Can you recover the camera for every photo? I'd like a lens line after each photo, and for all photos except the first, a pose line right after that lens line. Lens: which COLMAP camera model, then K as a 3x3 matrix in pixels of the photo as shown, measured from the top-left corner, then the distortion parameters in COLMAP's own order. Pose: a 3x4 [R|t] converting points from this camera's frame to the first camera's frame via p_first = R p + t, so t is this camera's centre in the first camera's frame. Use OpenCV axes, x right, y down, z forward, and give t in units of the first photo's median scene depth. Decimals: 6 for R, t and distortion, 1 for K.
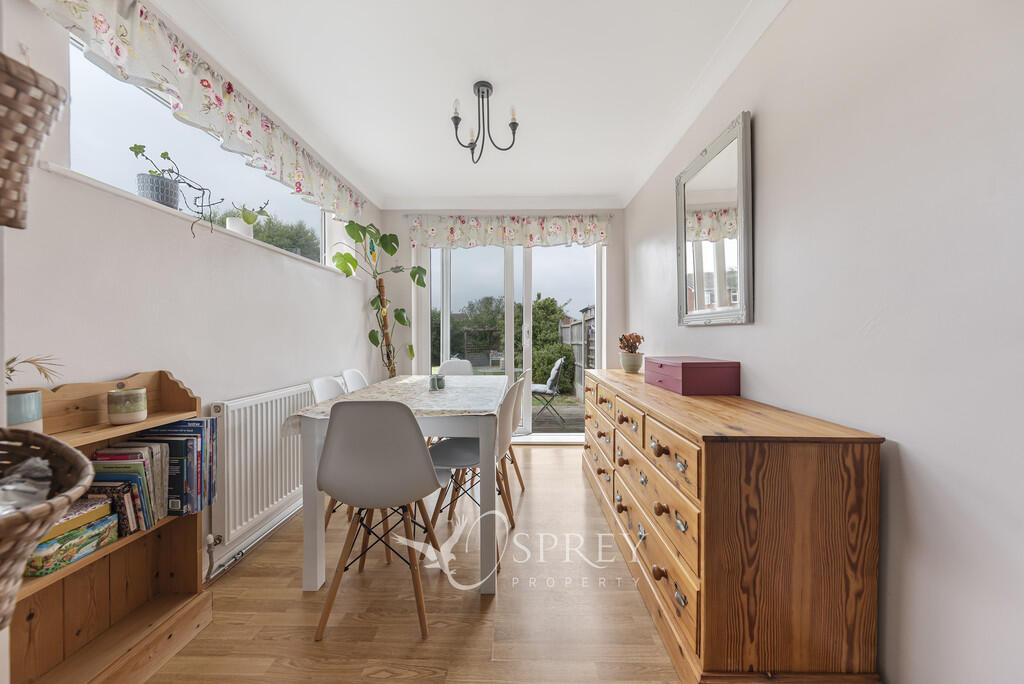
lens RADIAL K [[363.3, 0, 510.3], [0, 363.3, 328.8], [0, 0, 1]] dist [0.001317, -0.003222]
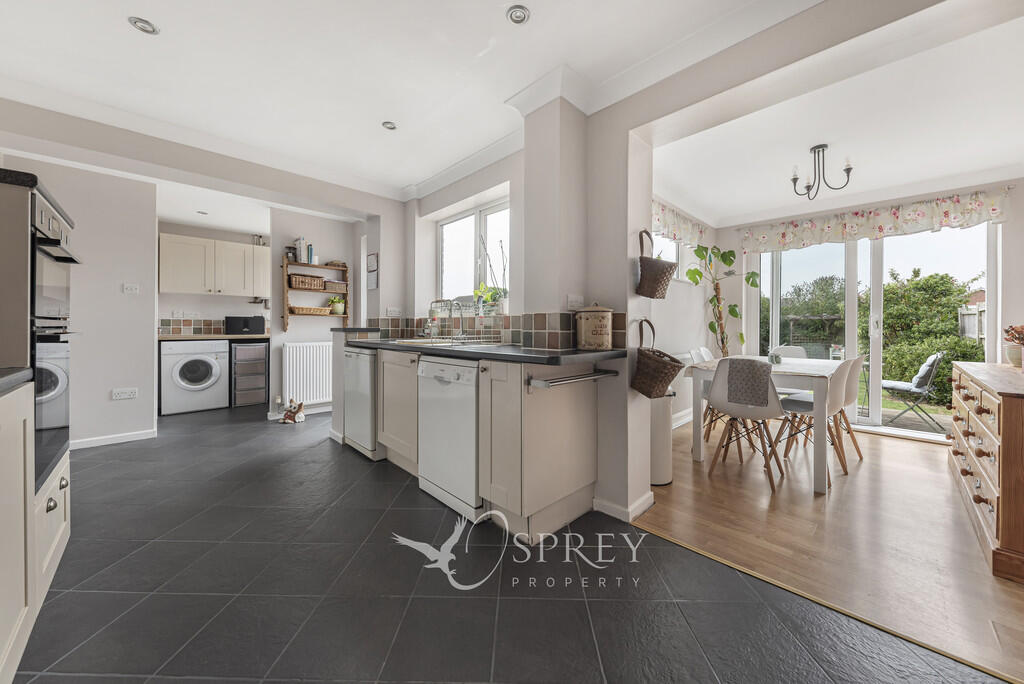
lens RADIAL K [[363.3, 0, 510.3], [0, 363.3, 328.8], [0, 0, 1]] dist [0.001317, -0.003222]
pose [[0.711843, 0.010284, -0.702263, 0.036343], [0.010519, 0.999625, 0.025302, -0.010861], [0.702259, -0.025398, 0.711468, -0.457021]]
